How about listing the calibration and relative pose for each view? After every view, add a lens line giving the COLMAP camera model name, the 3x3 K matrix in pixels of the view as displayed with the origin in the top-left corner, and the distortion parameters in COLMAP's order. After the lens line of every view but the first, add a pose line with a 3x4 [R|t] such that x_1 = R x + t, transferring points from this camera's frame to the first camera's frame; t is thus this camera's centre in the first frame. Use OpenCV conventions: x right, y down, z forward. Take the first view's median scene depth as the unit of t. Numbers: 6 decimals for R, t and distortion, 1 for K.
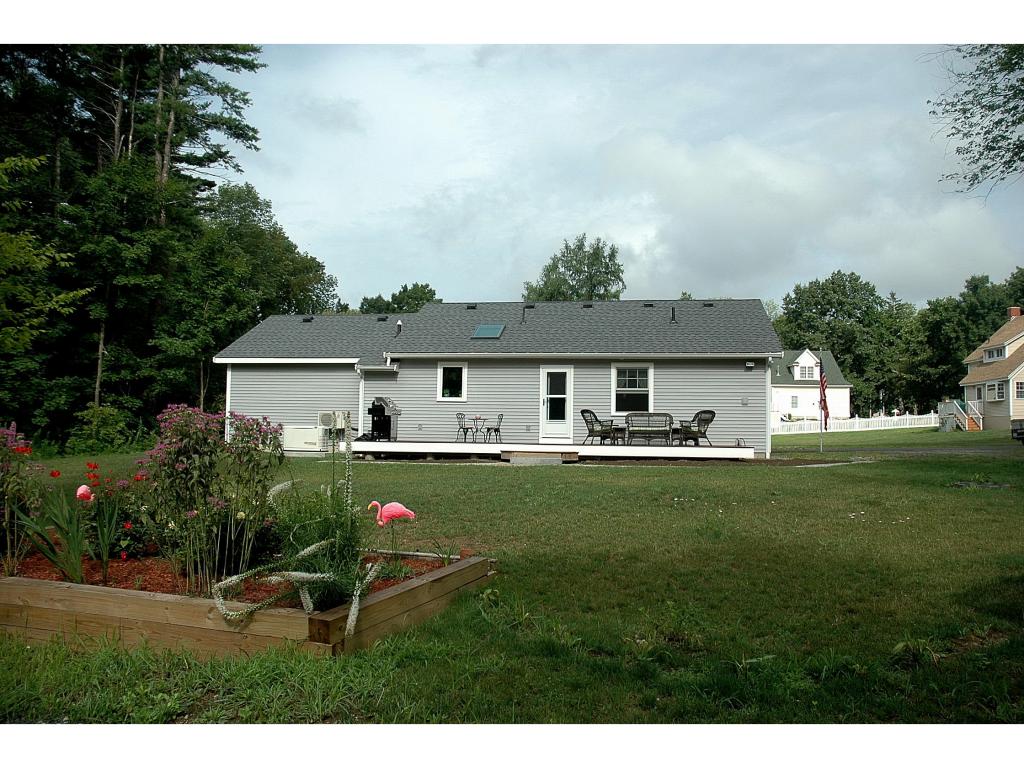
lens RADIAL K [[780.2, 0, 512.0], [0, 780.2, 384.0], [0, 0, 1]] dist [-0.101206, 0.001322]
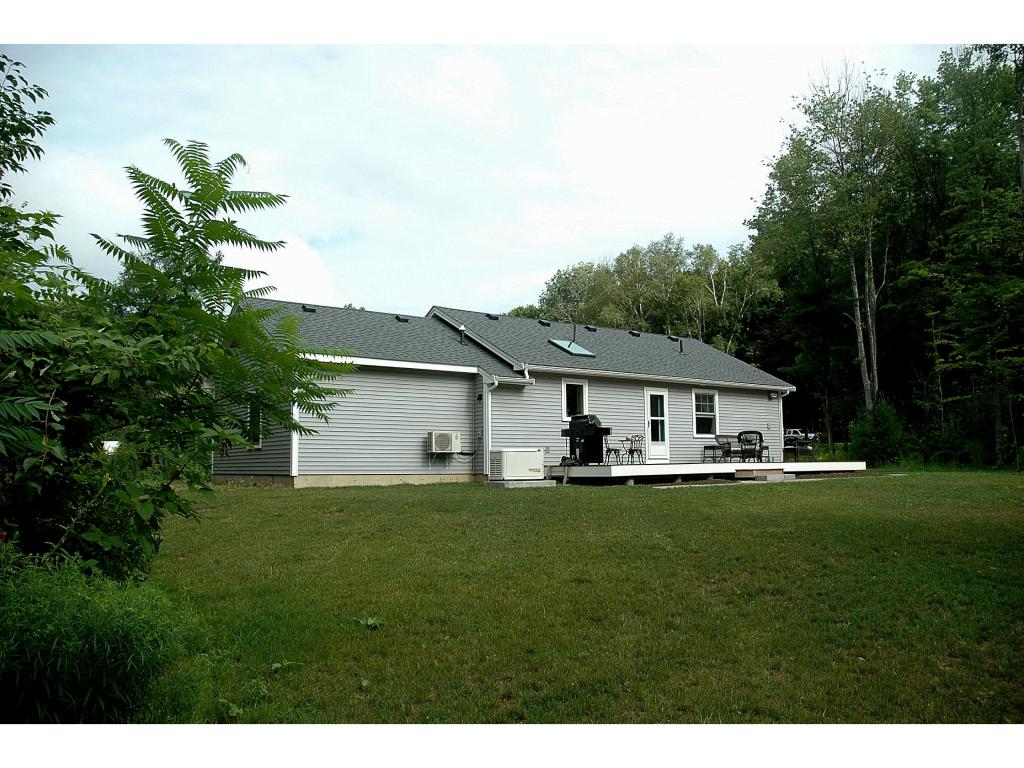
lens RADIAL K [[780.2, 0, 512.0], [0, 780.2, 384.0], [0, 0, 1]] dist [-0.101206, 0.001322]
pose [[0.722486, 0.052250, 0.689408, -0.789034], [-0.027799, 0.998529, -0.046545, 0.023734], [-0.690826, 0.014463, 0.722876, 0.394716]]
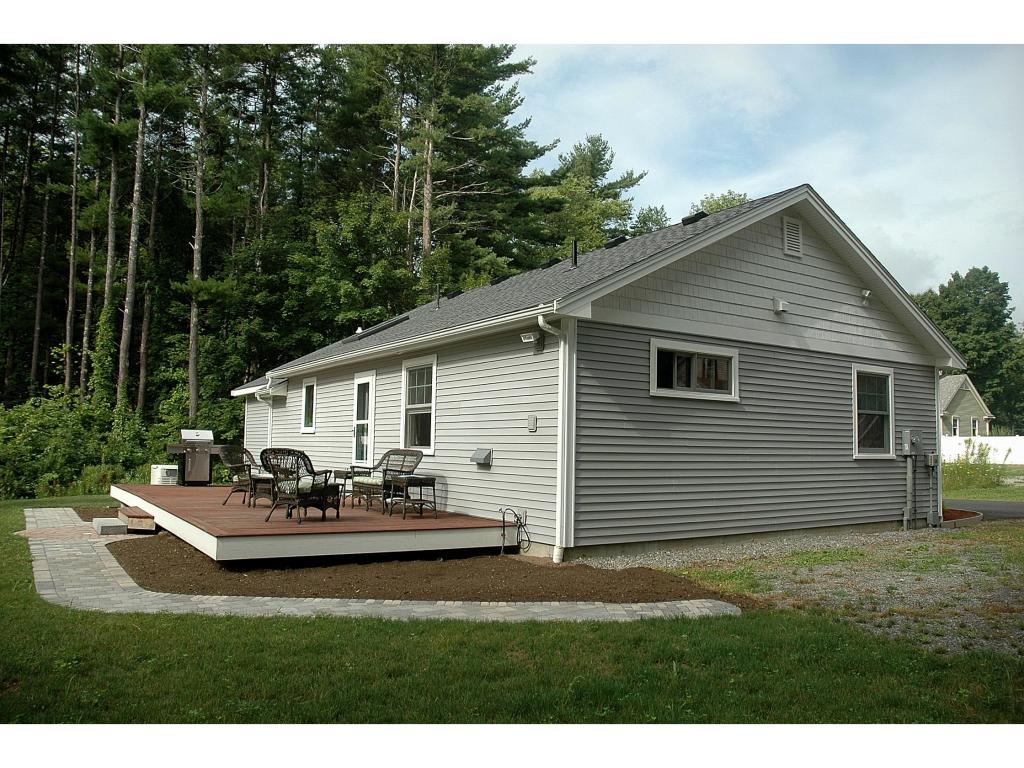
lens RADIAL K [[780.2, 0, 512.0], [0, 780.2, 384.0], [0, 0, 1]] dist [-0.101206, 0.001322]
pose [[0.667725, -0.066032, -0.741473, 0.595185], [0.045213, 0.997817, -0.048144, 0.020542], [0.743033, -0.001377, 0.669253, 0.678974]]
